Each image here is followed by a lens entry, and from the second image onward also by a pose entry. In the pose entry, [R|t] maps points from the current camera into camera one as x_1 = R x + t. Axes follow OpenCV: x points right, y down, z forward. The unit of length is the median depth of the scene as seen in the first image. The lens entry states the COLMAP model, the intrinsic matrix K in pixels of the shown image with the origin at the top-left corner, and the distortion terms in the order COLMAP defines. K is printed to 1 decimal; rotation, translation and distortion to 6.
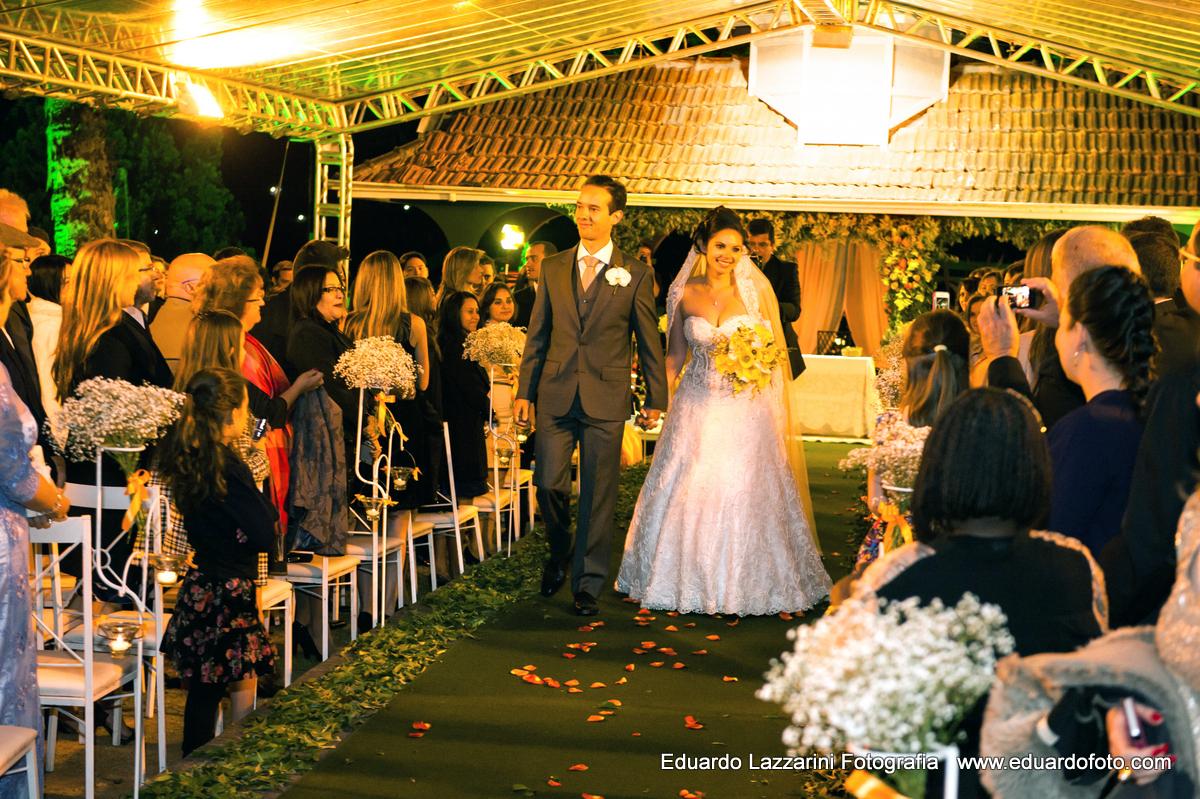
lens RADIAL K [[2143.6, 0, 602.1], [0, 2143.6, 399.3], [0, 0, 1]] dist [0.175324, 0.000000]
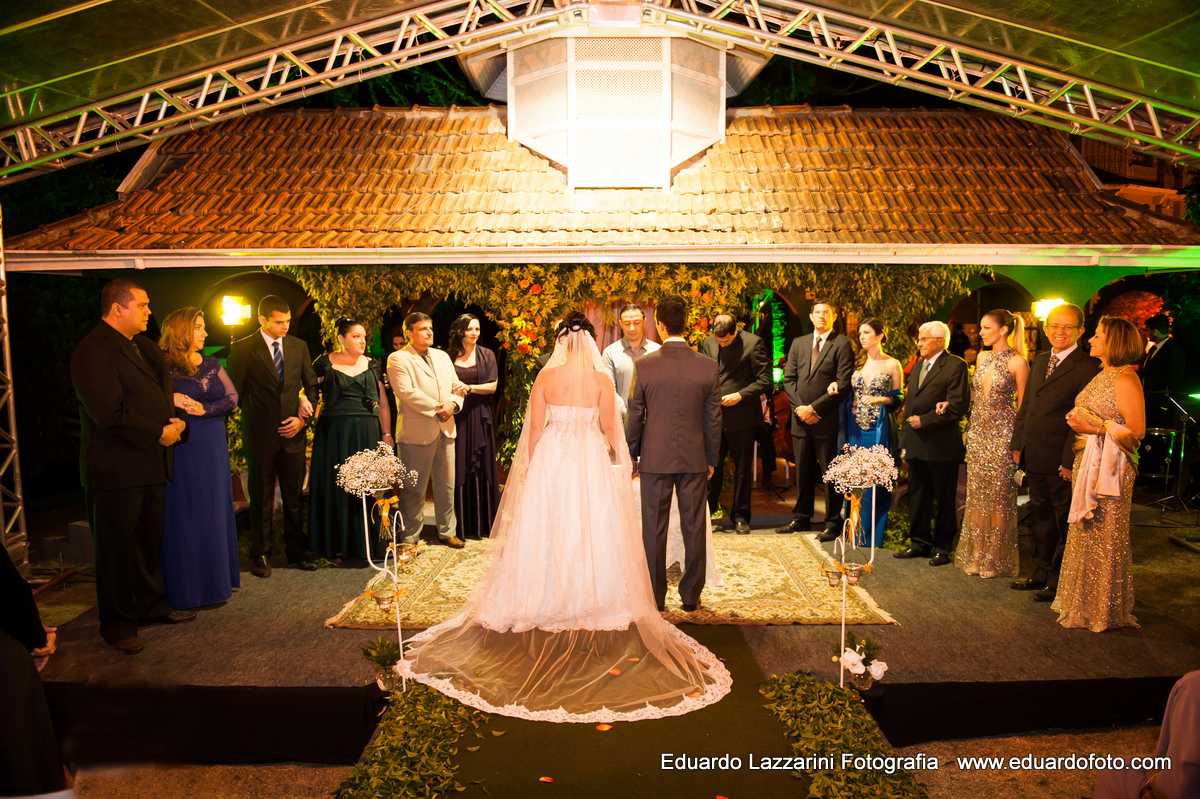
lens RADIAL K [[851.2, 0, 598.9], [0, 851.2, 400.0], [0, 0, 1]] dist [-0.052487, -0.001753]
pose [[0.986877, -0.056856, 0.151136, 0.047404], [0.051500, 0.997906, 0.039126, -0.047023], [-0.153044, -0.030829, 0.987738, 0.662647]]
